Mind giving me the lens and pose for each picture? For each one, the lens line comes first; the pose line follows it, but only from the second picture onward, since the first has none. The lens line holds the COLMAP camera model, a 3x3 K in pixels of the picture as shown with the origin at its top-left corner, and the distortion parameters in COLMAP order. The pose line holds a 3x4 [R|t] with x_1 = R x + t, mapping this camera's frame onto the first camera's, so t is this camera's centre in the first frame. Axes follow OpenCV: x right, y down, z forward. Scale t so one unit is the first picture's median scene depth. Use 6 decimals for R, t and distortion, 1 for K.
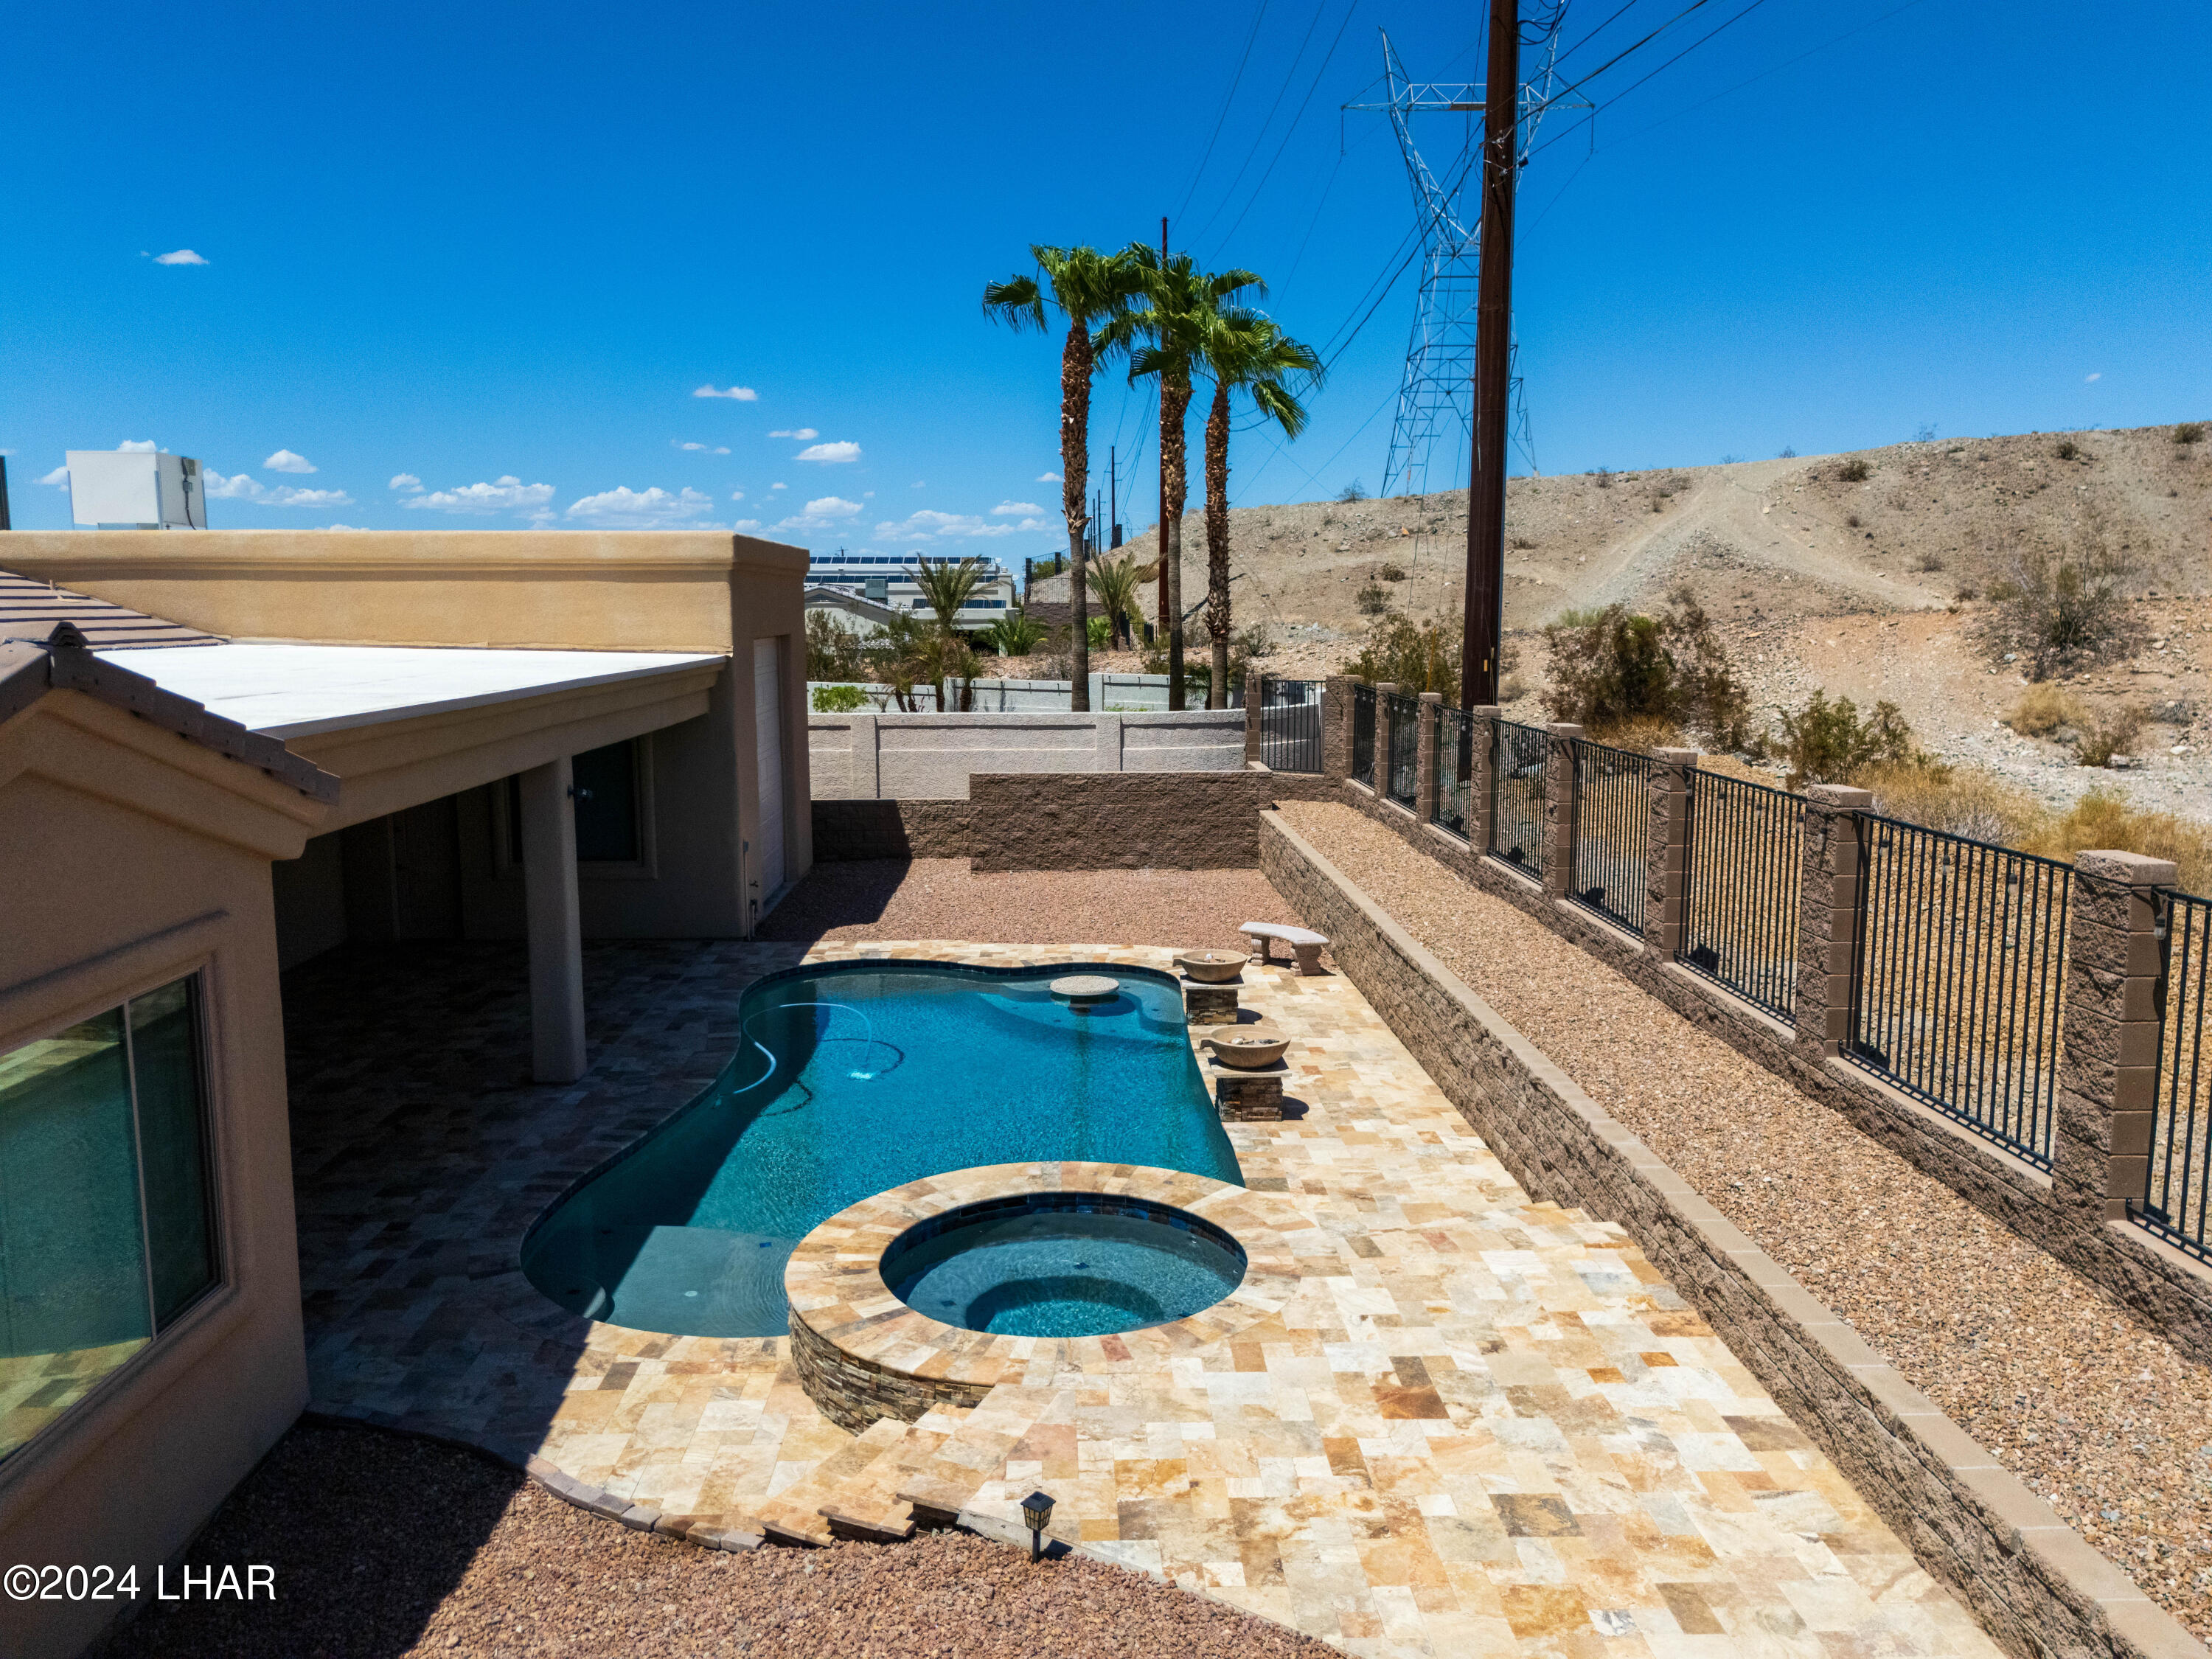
lens RADIAL K [[1627.5, 0, 1093.4], [0, 1627.5, 826.3], [0, 0, 1]] dist [0.088817, -0.121523]
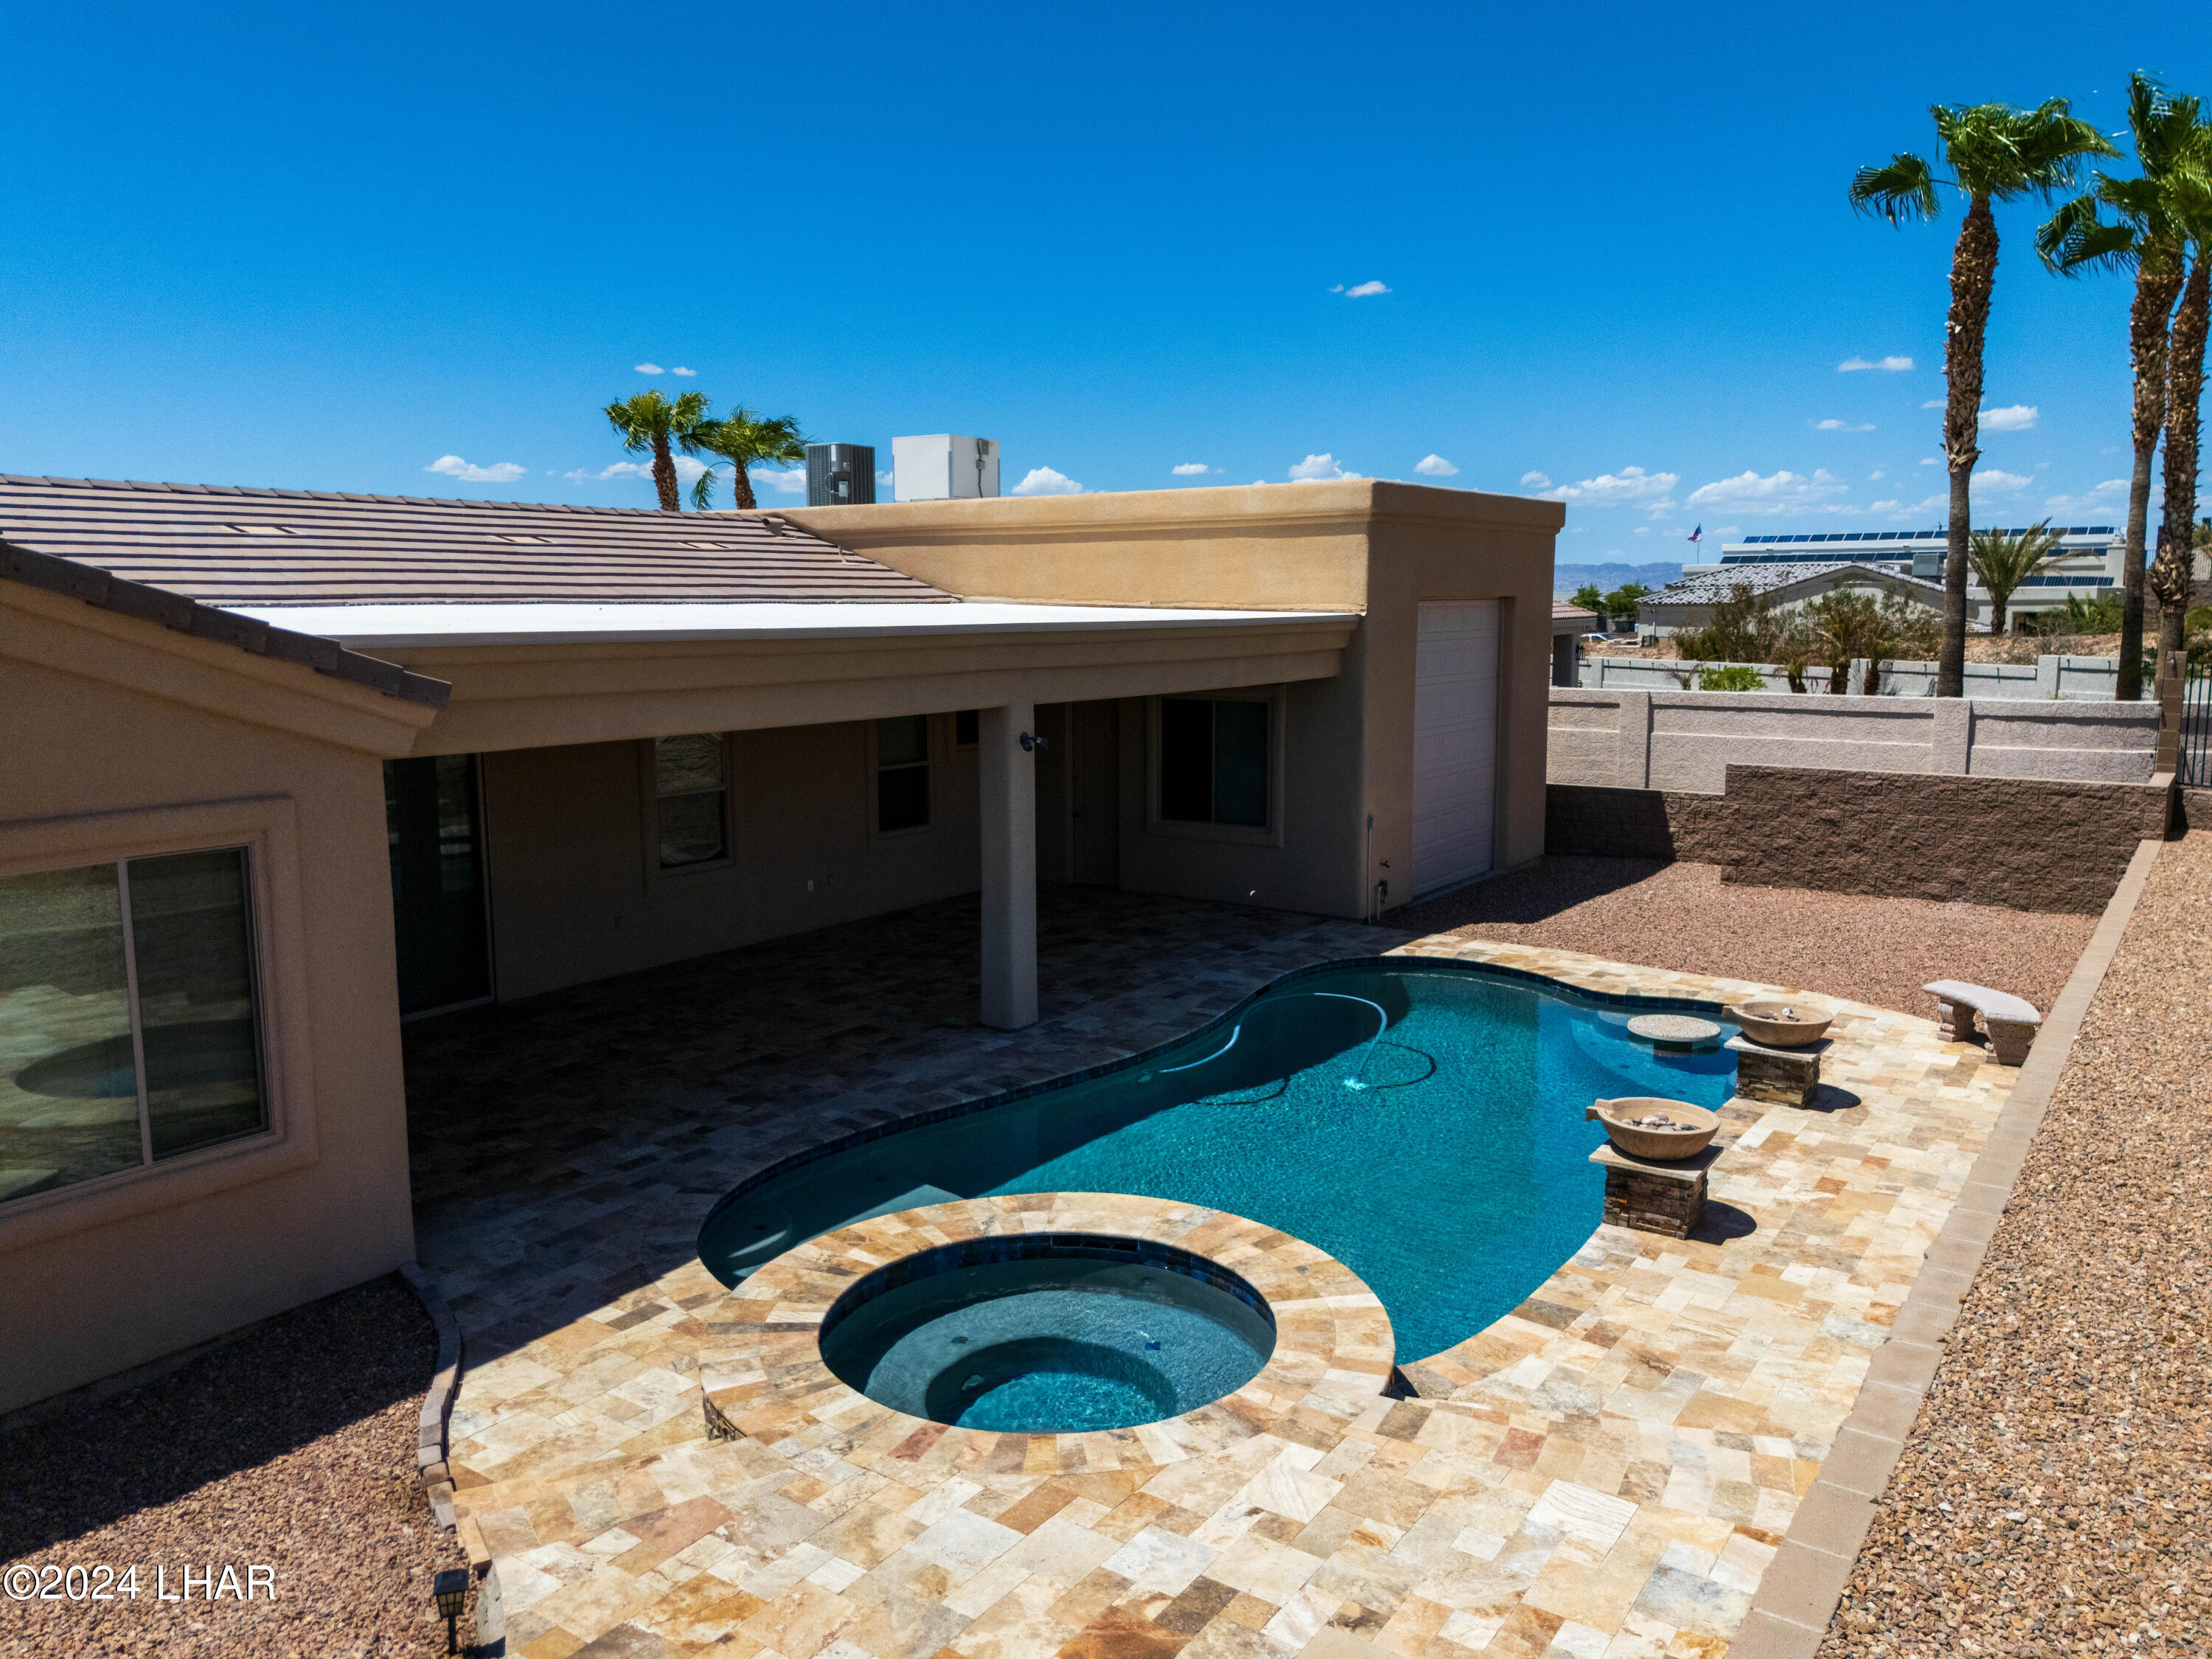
lens RADIAL K [[1627.5, 0, 1093.4], [0, 1627.5, 826.3], [0, 0, 1]] dist [0.088817, -0.121523]
pose [[0.798957, 0.084032, -0.595489, 0.237041], [-0.080367, 0.996227, 0.032755, -0.003164], [0.595995, 0.021687, 0.802695, 0.187231]]
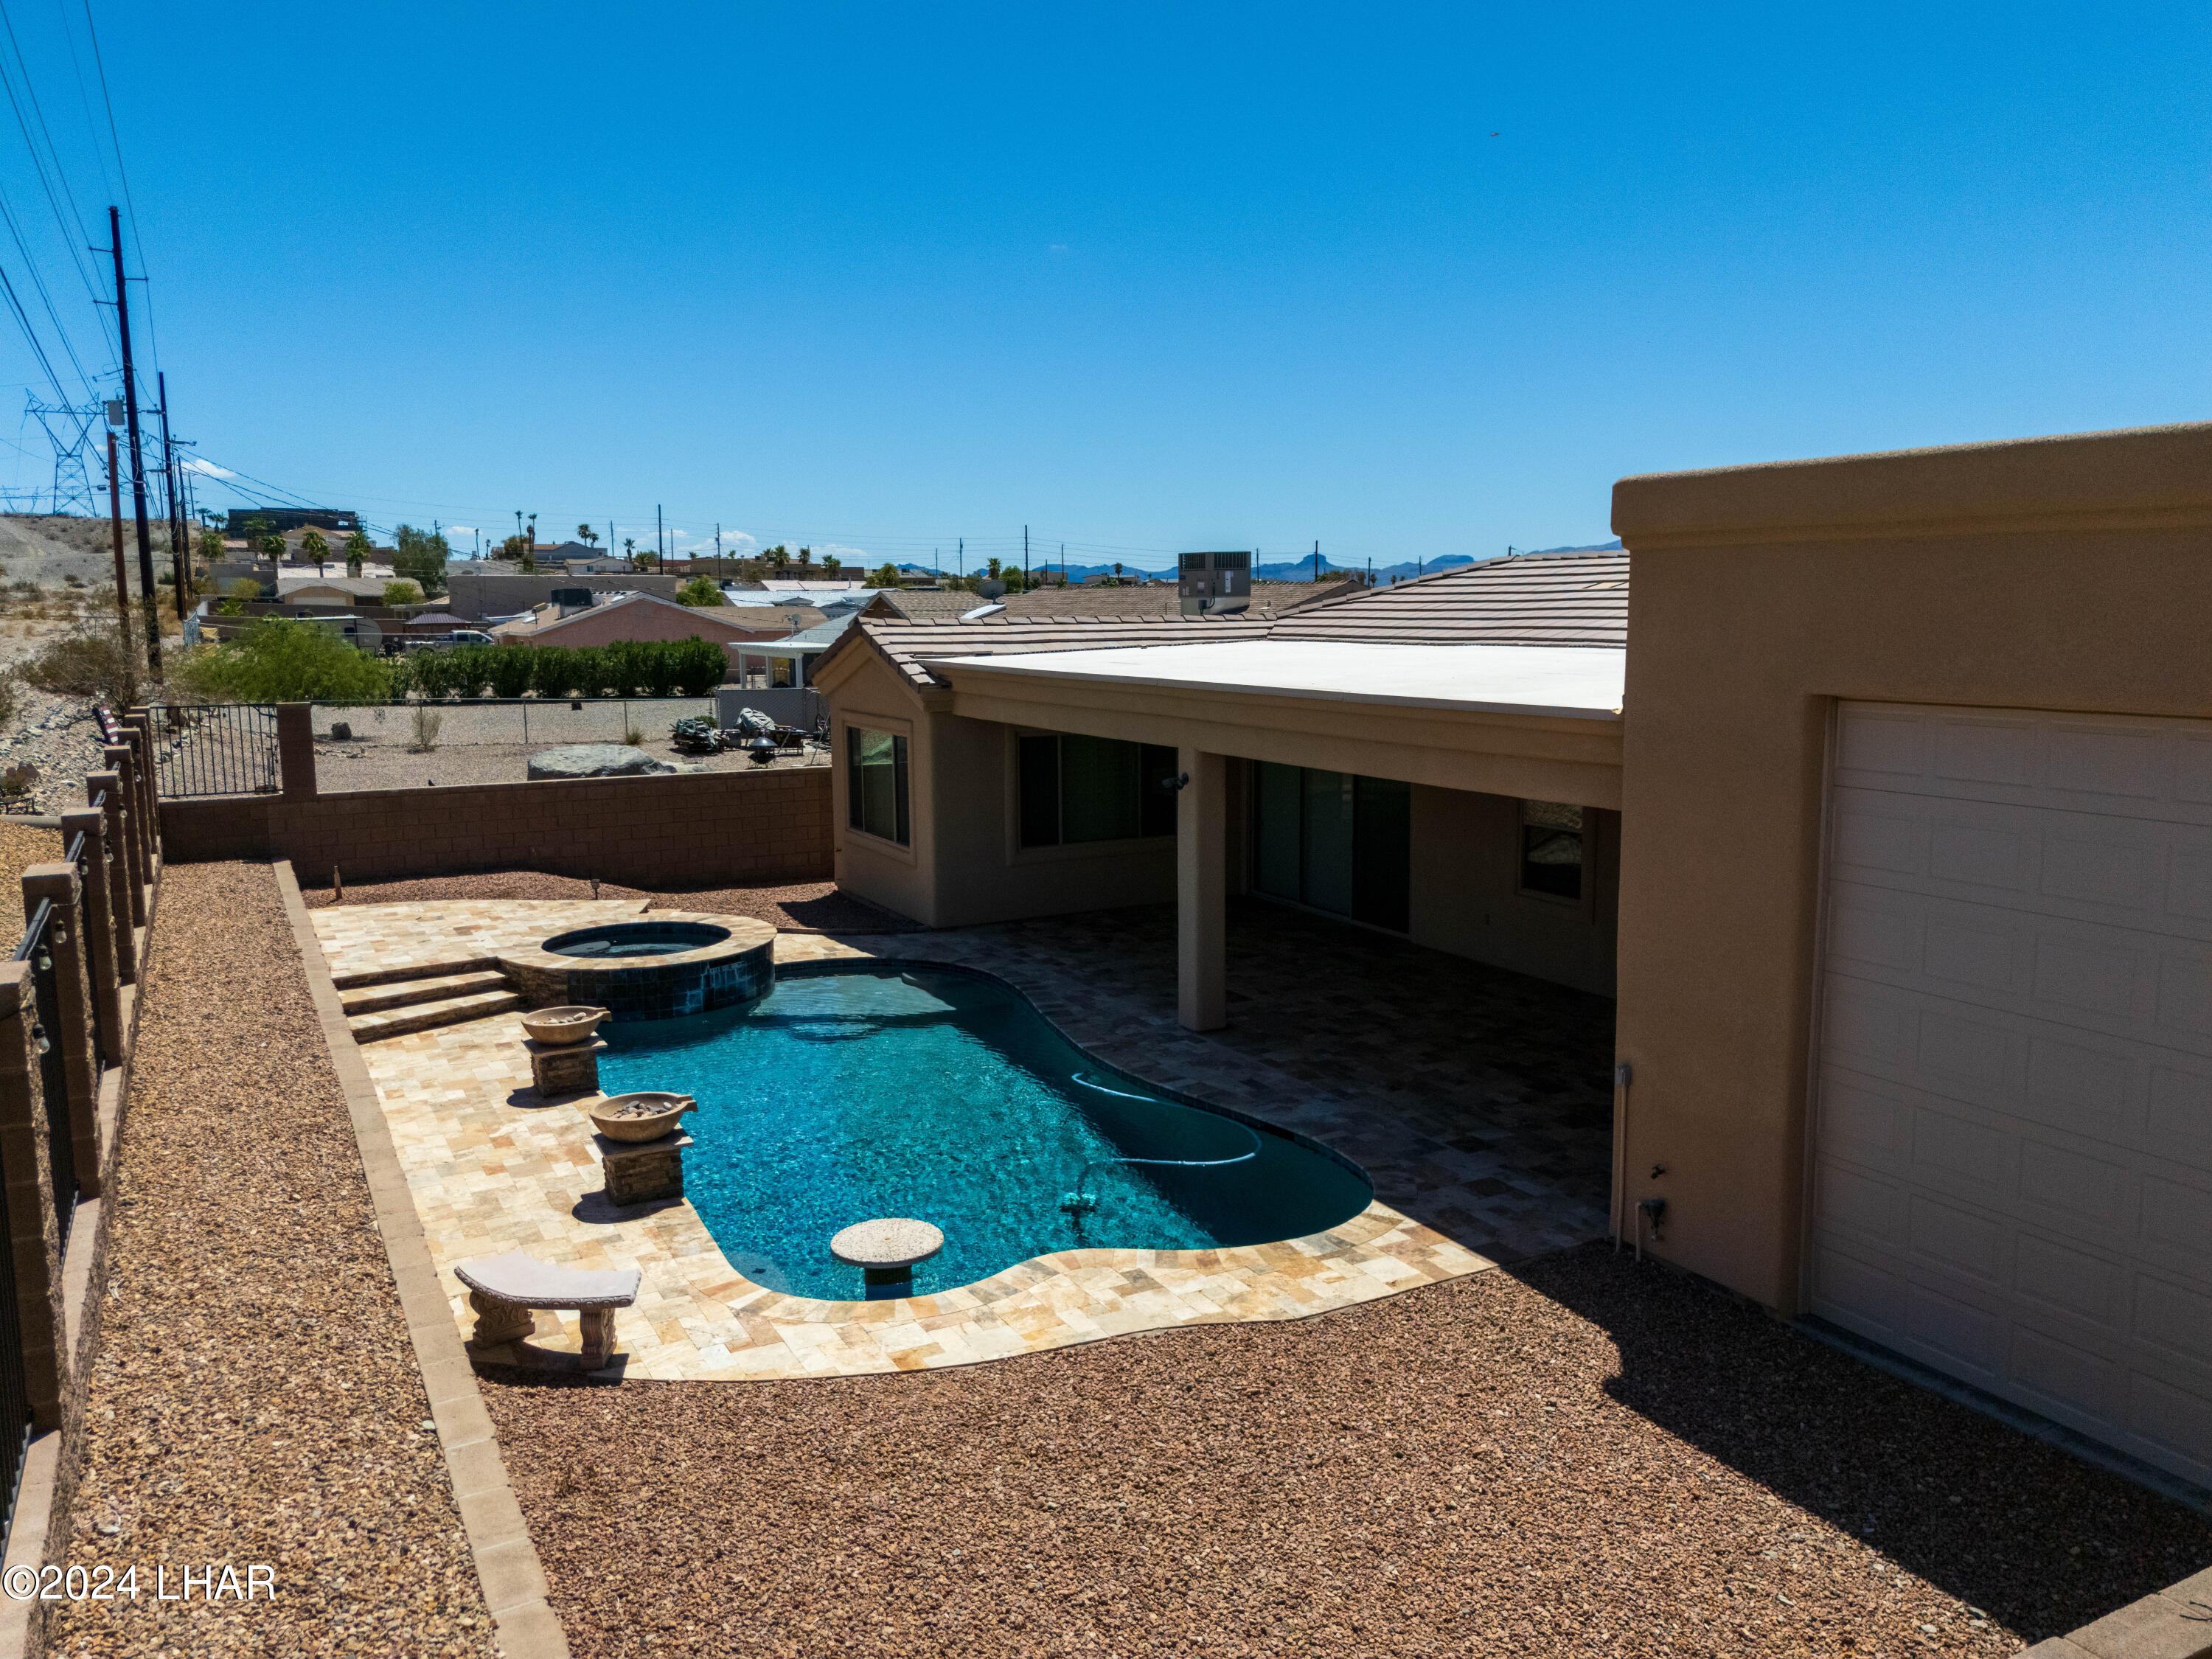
lens RADIAL K [[1627.5, 0, 1093.4], [0, 1627.5, 826.3], [0, 0, 1]] dist [0.088817, -0.121523]
pose [[-0.894936, 0.078464, -0.439241, 0.184443], [-0.044297, 0.963929, 0.262446, -0.221426], [0.443990, 0.254330, -0.859180, 1.530733]]
